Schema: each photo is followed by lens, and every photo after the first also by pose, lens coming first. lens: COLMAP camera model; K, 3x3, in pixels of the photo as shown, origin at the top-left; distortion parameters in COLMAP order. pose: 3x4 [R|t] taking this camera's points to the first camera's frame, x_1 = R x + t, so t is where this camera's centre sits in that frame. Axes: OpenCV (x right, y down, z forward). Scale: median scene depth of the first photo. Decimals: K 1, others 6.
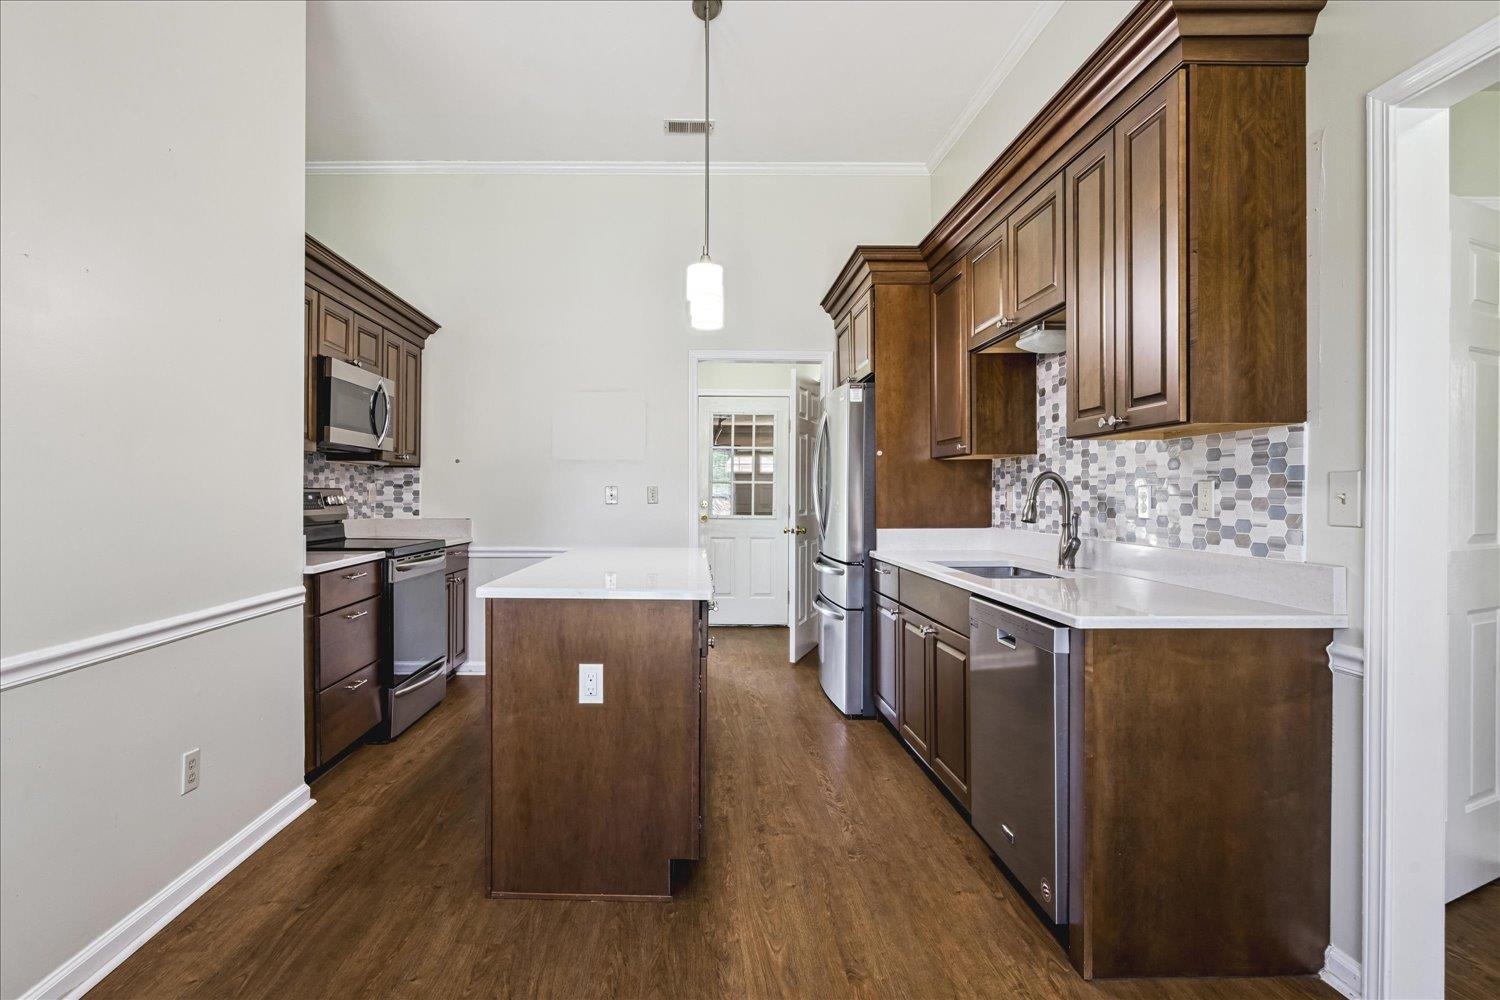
lens RADIAL K [[702.1, 0, 763.3], [0, 702.1, 496.8], [0, 0, 1]] dist [-0.003797, -0.000079]
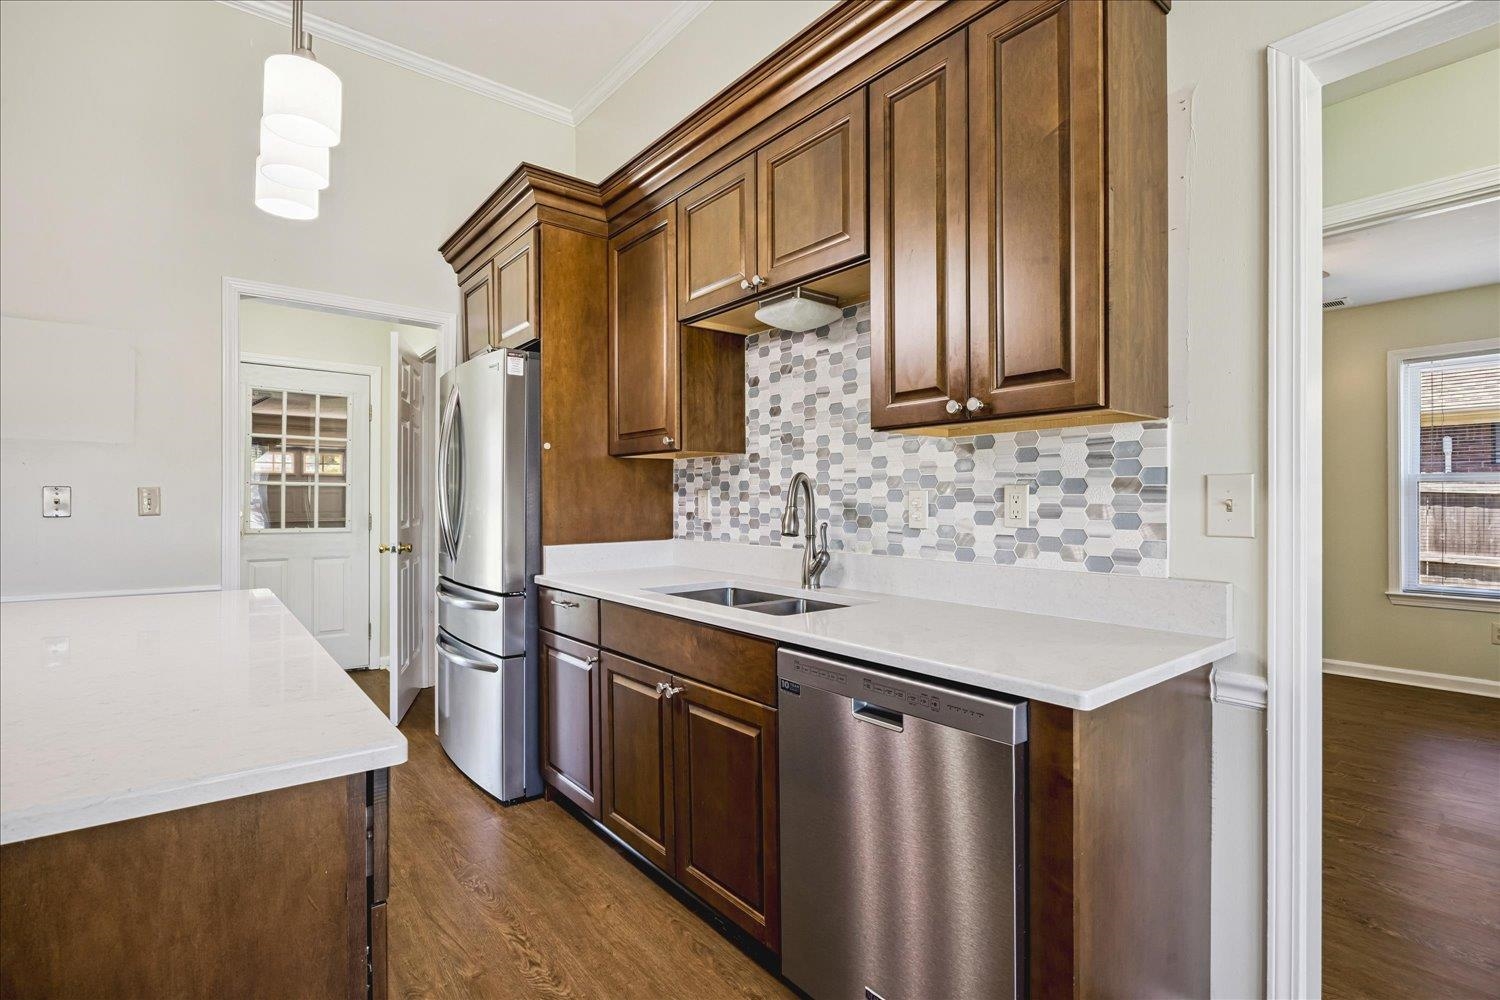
lens RADIAL K [[676.7, 0, 751.8], [0, 676.7, 500.9], [0, 0, 1]] dist [-0.011555, -0.000014]
pose [[0.829243, -0.001019, 0.558887, -0.067260], [0.002078, 0.999997, -0.001259, -0.001476], [-0.558884, 0.002205, 0.829243, 0.306759]]
